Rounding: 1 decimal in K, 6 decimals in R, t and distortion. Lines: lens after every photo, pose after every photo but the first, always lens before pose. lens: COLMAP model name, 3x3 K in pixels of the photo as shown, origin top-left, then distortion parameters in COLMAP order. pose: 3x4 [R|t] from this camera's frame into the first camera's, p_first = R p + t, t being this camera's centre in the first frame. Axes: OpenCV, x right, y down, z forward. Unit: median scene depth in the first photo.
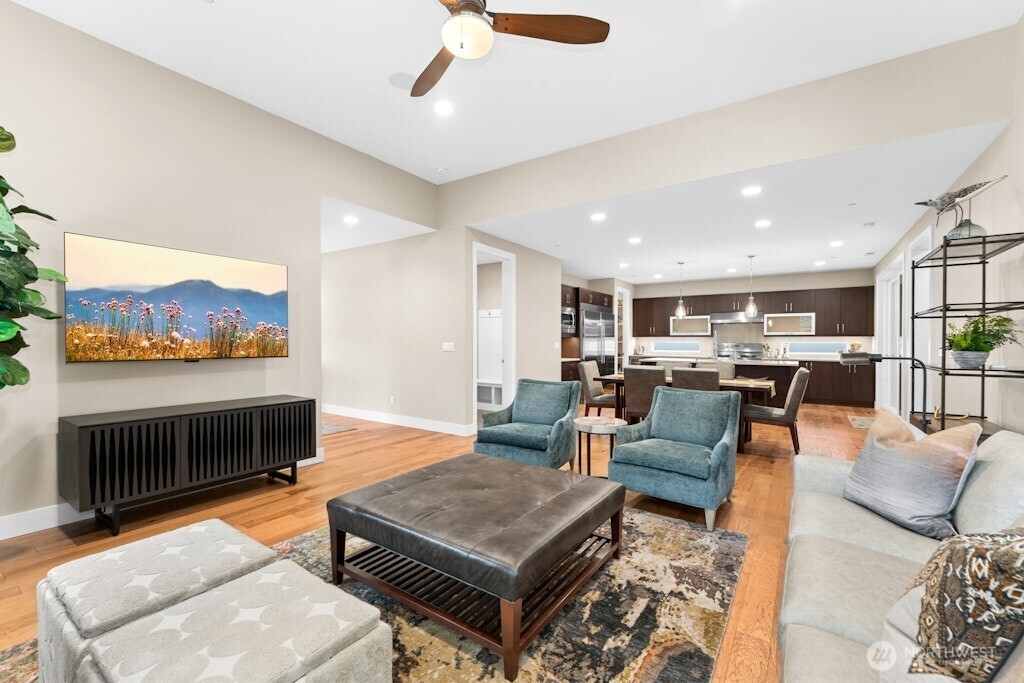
lens RADIAL K [[417.3, 0, 515.2], [0, 417.3, 343.0], [0, 0, 1]] dist [-0.001418, -0.000457]
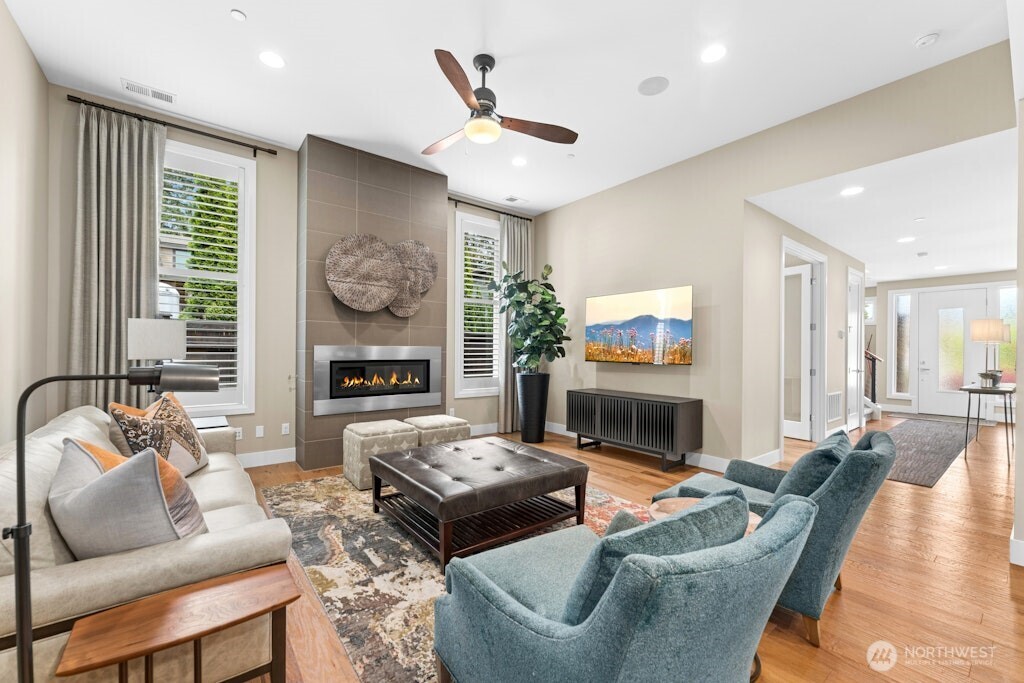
lens RADIAL K [[417.3, 0, 516.1], [0, 417.3, 350.6], [0, 0, 1]] dist [-0.001418, -0.000457]
pose [[-0.295562, -0.003378, -0.955318, 1.291482], [-0.011434, 0.999935, 0.000002, 0.001618], [0.955255, 0.010924, -0.295581, 1.665604]]
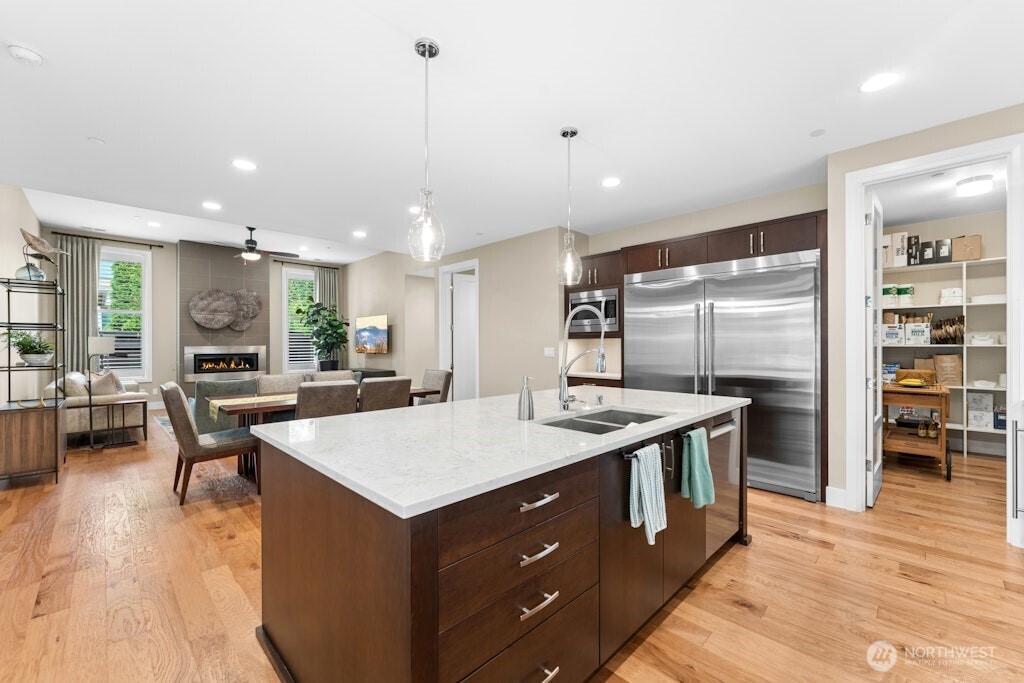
lens RADIAL K [[417.3, 0, 516.5], [0, 417.3, 343.0], [0, 0, 1]] dist [-0.001418, -0.000457]
pose [[-0.179691, -0.006026, -0.983705, 3.122113], [0.002447, 0.999975, -0.006573, -0.013288], [0.983720, -0.003588, -0.179672, 4.139487]]
